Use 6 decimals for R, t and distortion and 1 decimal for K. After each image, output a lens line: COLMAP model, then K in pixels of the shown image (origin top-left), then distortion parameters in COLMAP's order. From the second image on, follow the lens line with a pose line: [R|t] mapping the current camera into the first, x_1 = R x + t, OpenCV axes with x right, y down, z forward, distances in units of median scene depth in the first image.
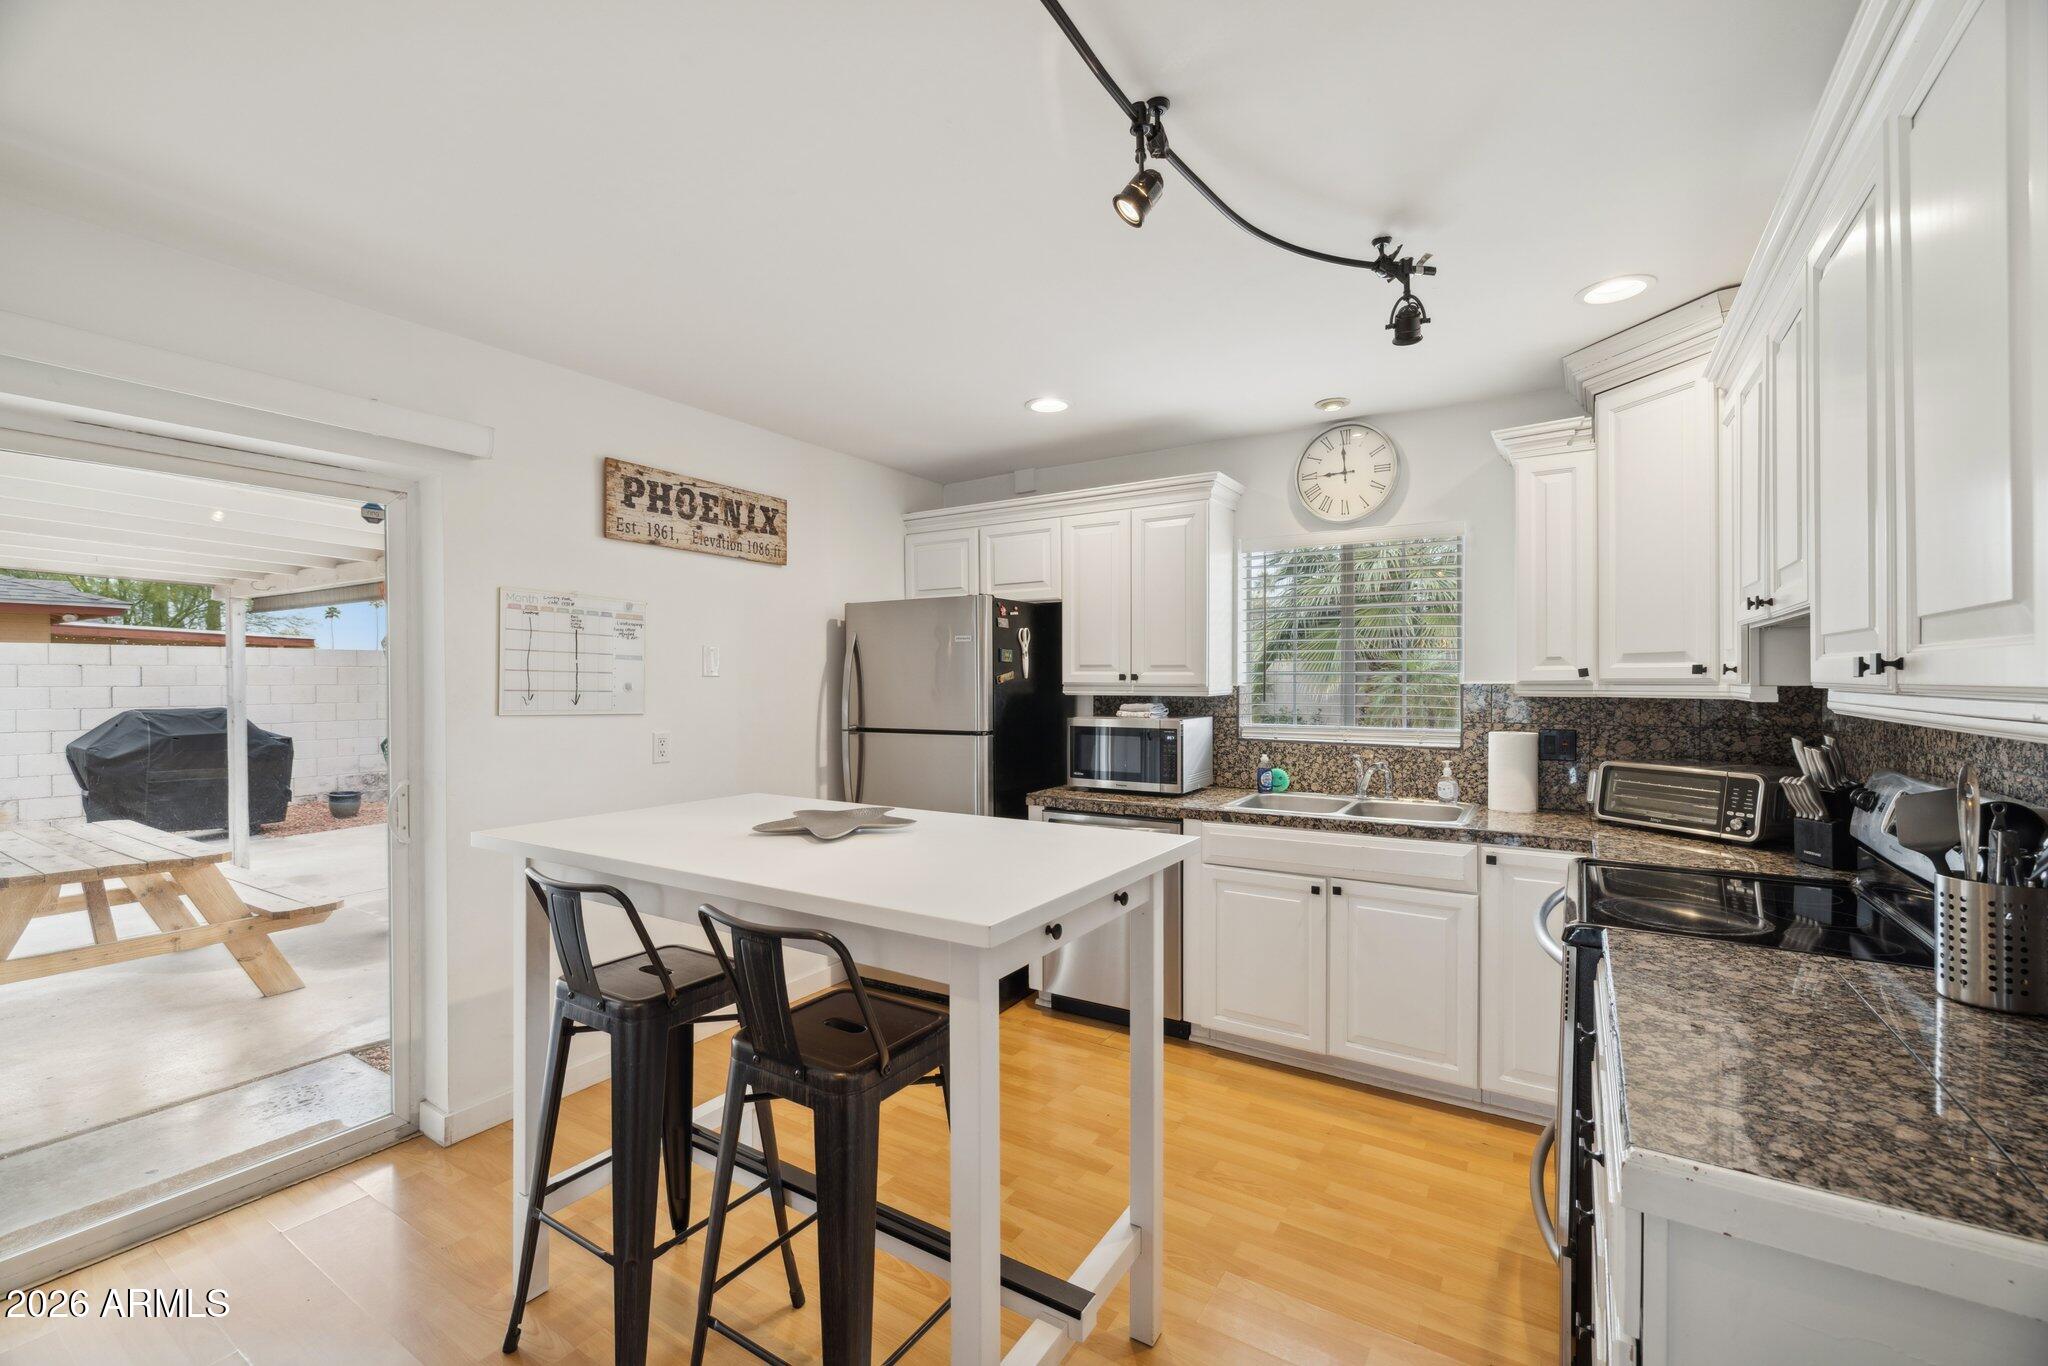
lens RADIAL K [[855.5, 0, 1015.3], [0, 855.5, 687.7], [0, 0, 1]] dist [0.002248, 0.000094]
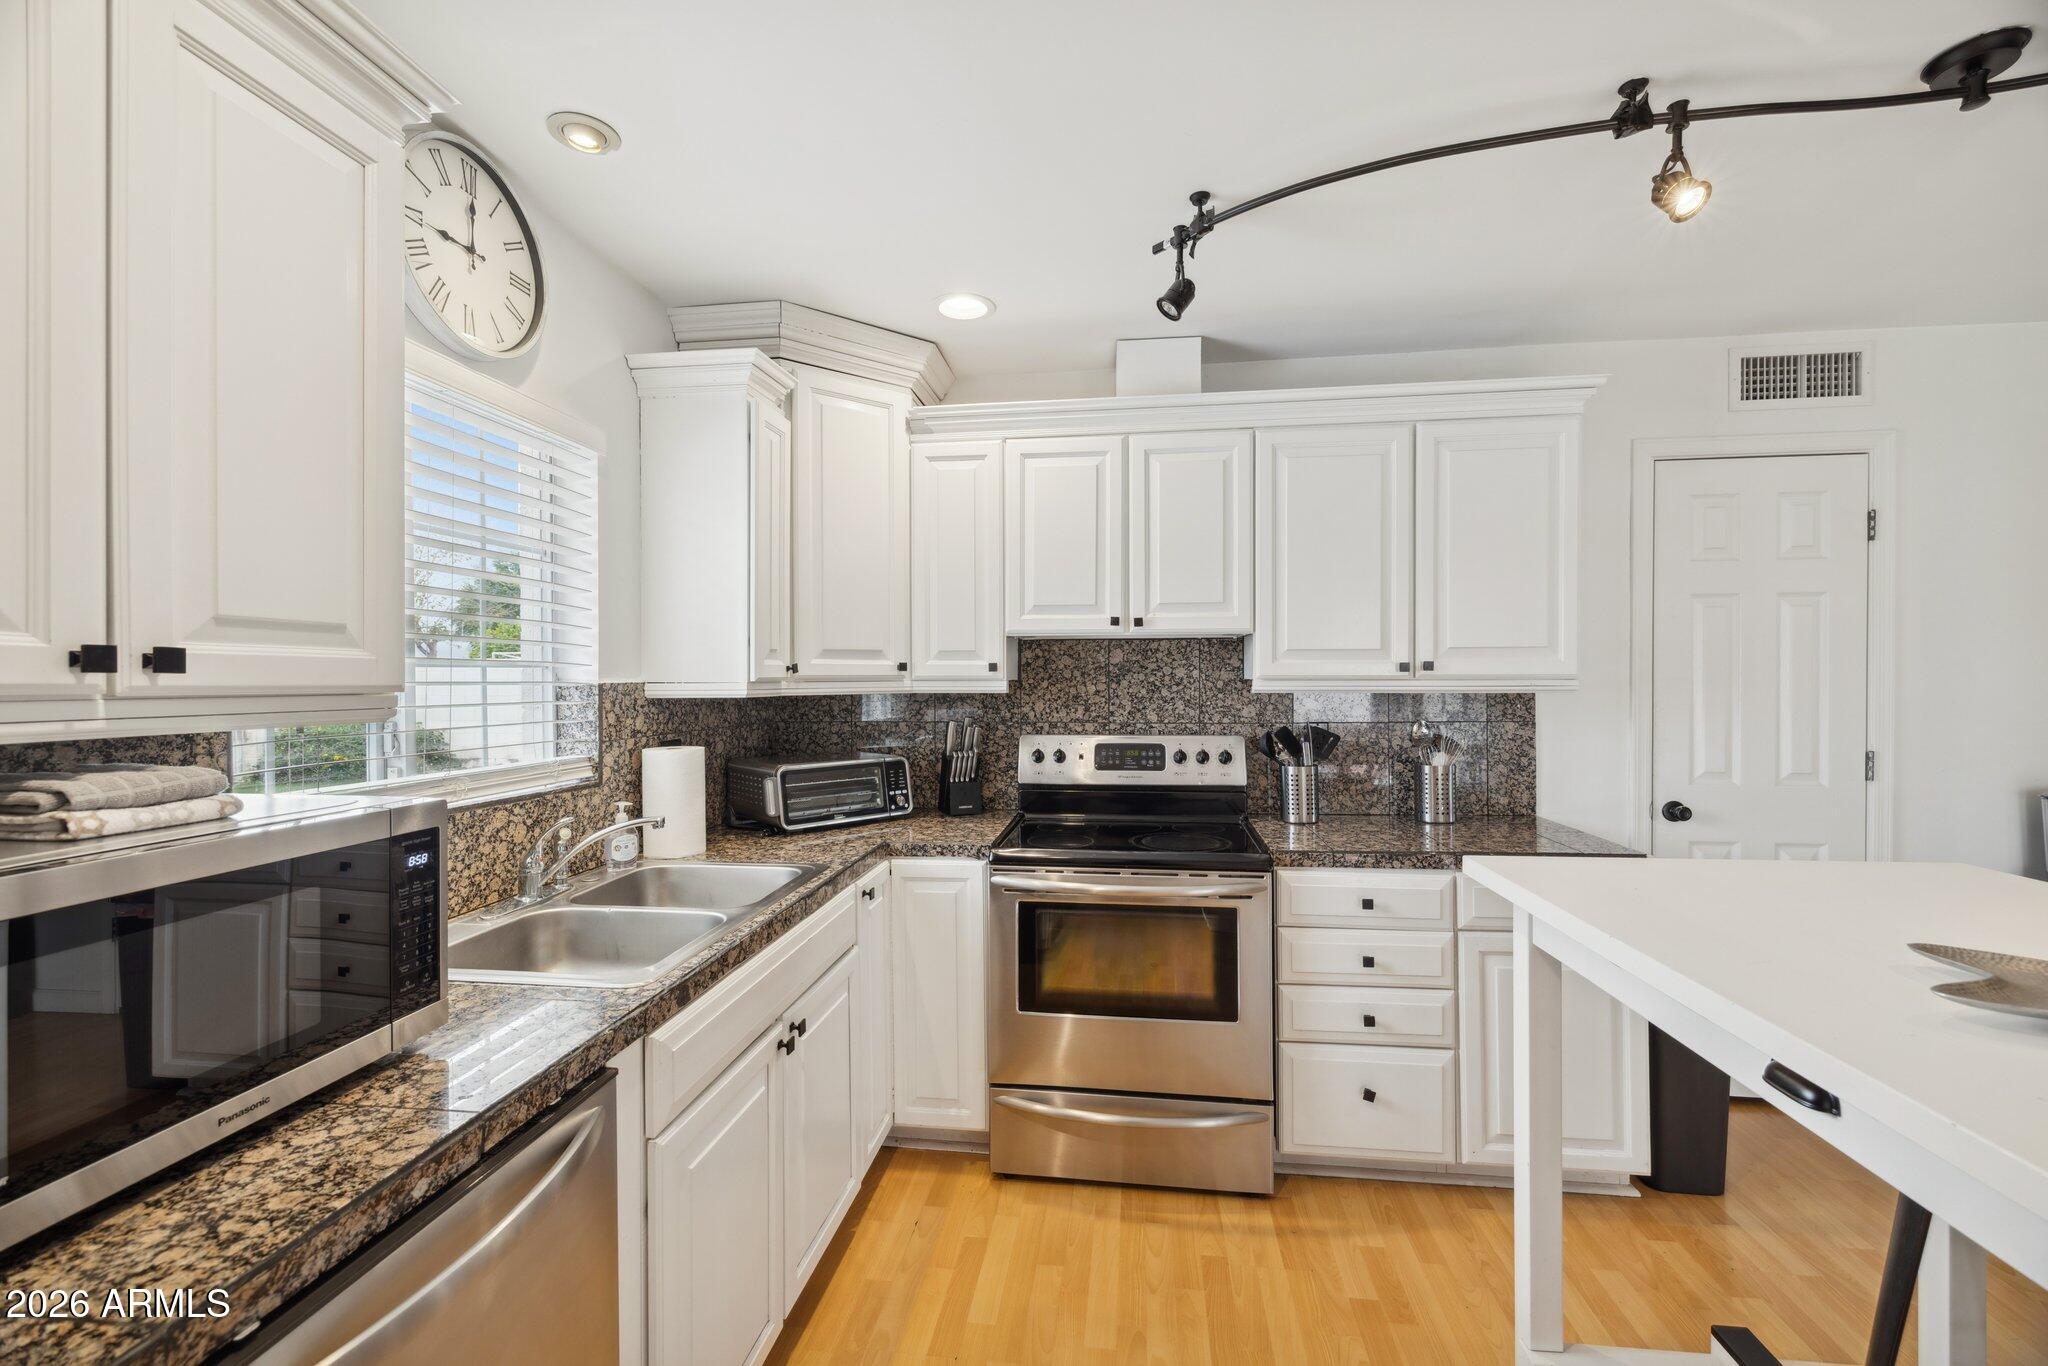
lens RADIAL K [[855.5, 0, 1015.3], [0, 855.5, 687.7], [0, 0, 1]] dist [0.002248, 0.000094]
pose [[-0.424156, -0.005230, 0.905574, -0.194348], [0.014029, 0.999825, 0.012346, -0.004400], [-0.905480, 0.017941, -0.424009, 0.952588]]
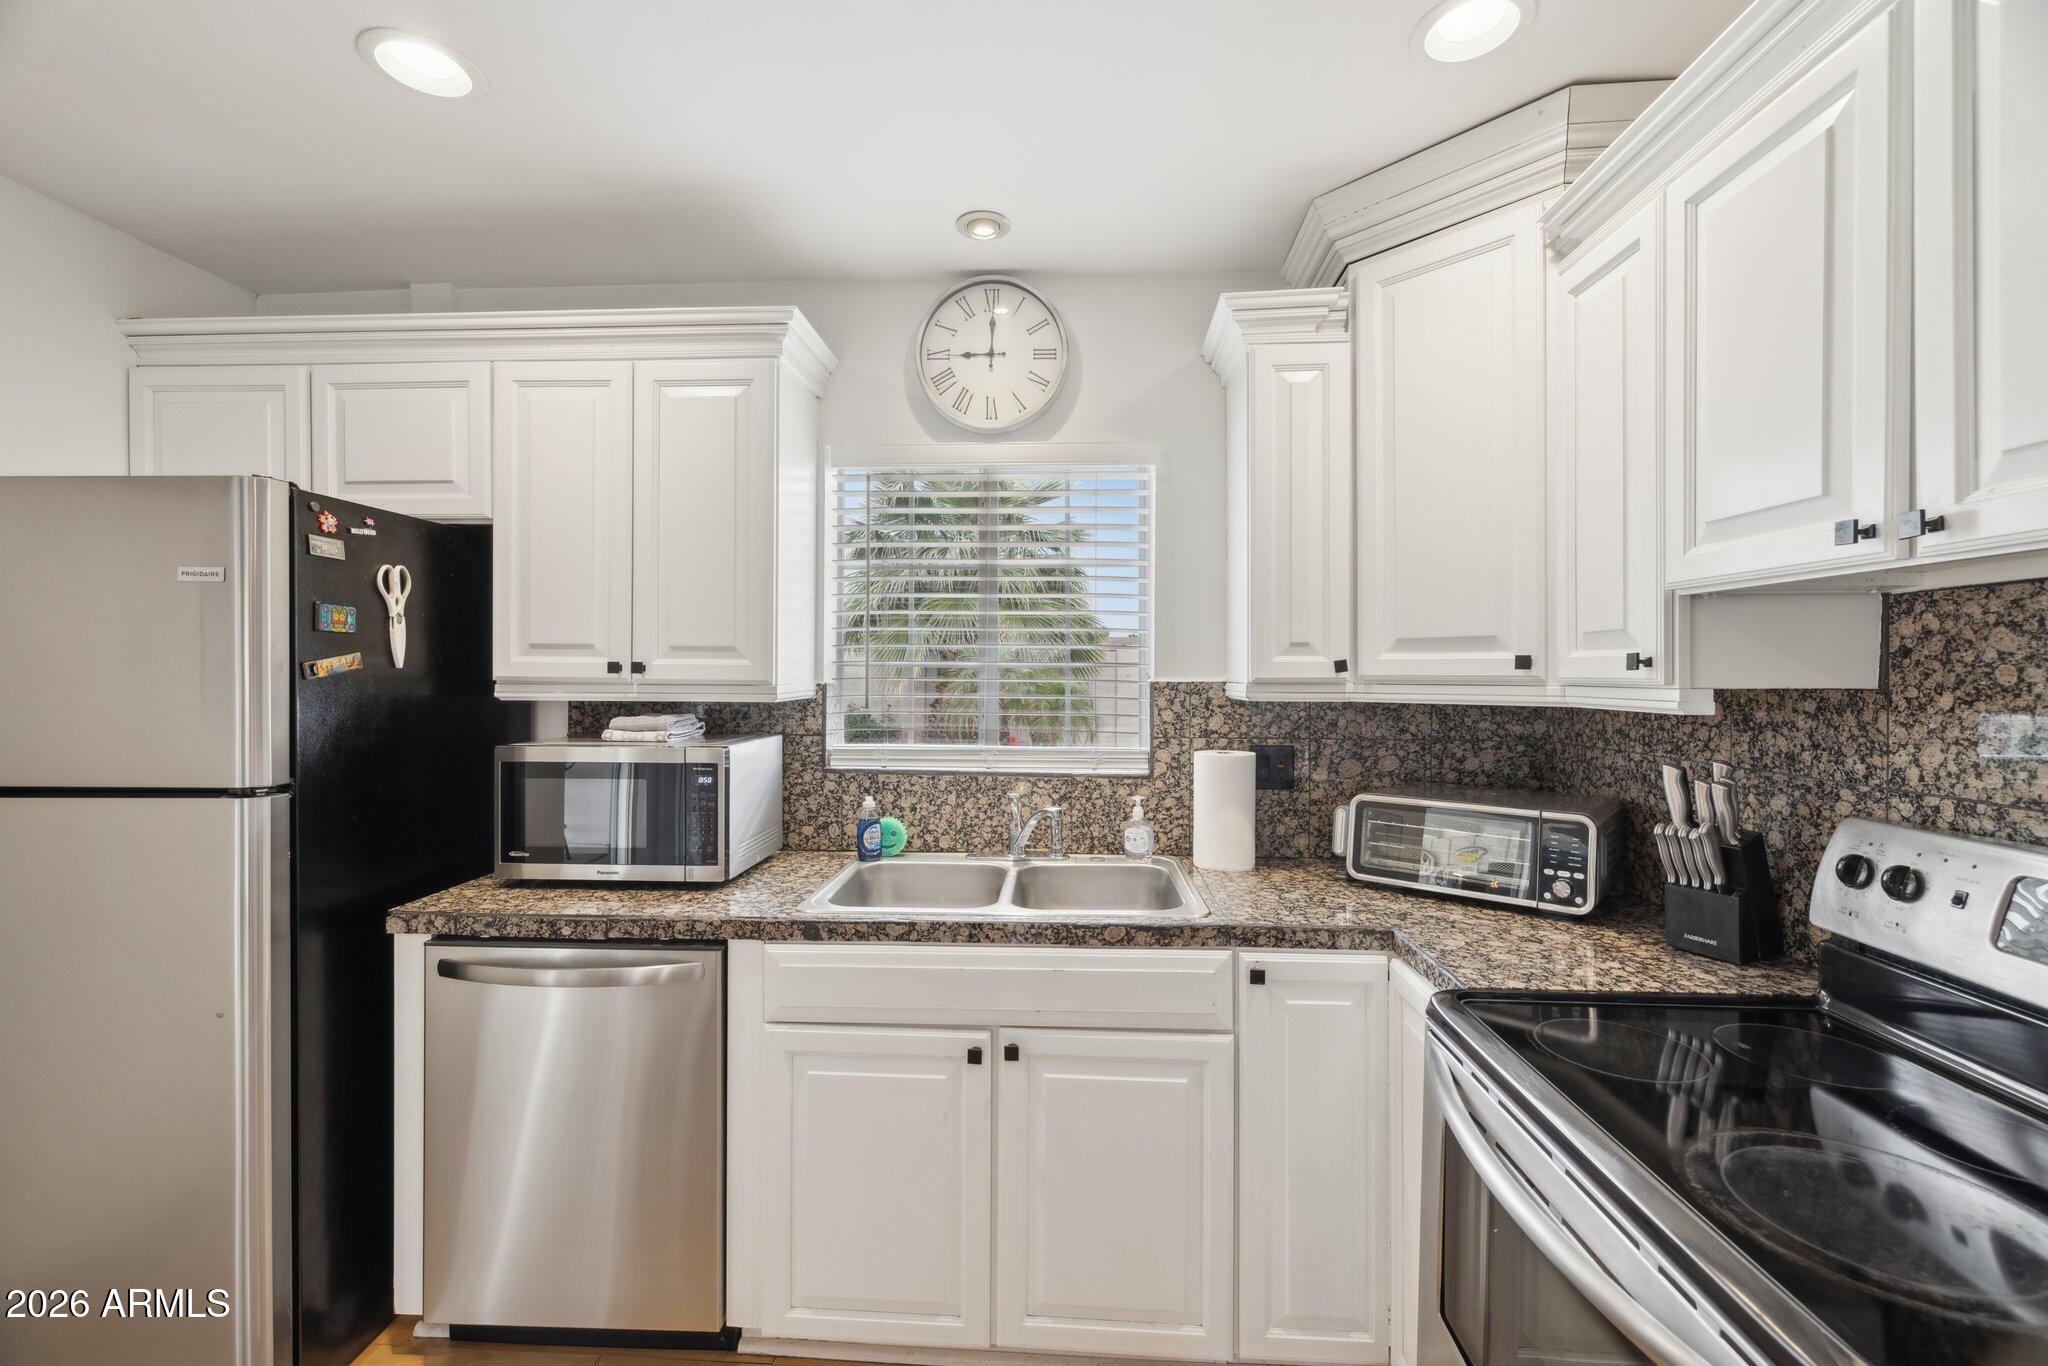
lens RADIAL K [[862.4, 0, 1028.4], [0, 862.4, 676.3], [0, 0, 1]] dist [0.000484, -0.000083]
pose [[0.870079, 0.004519, 0.492891, 0.091558], [-0.001572, 0.999978, -0.006393, -0.004023], [-0.492909, 0.004788, 0.870068, 0.430689]]
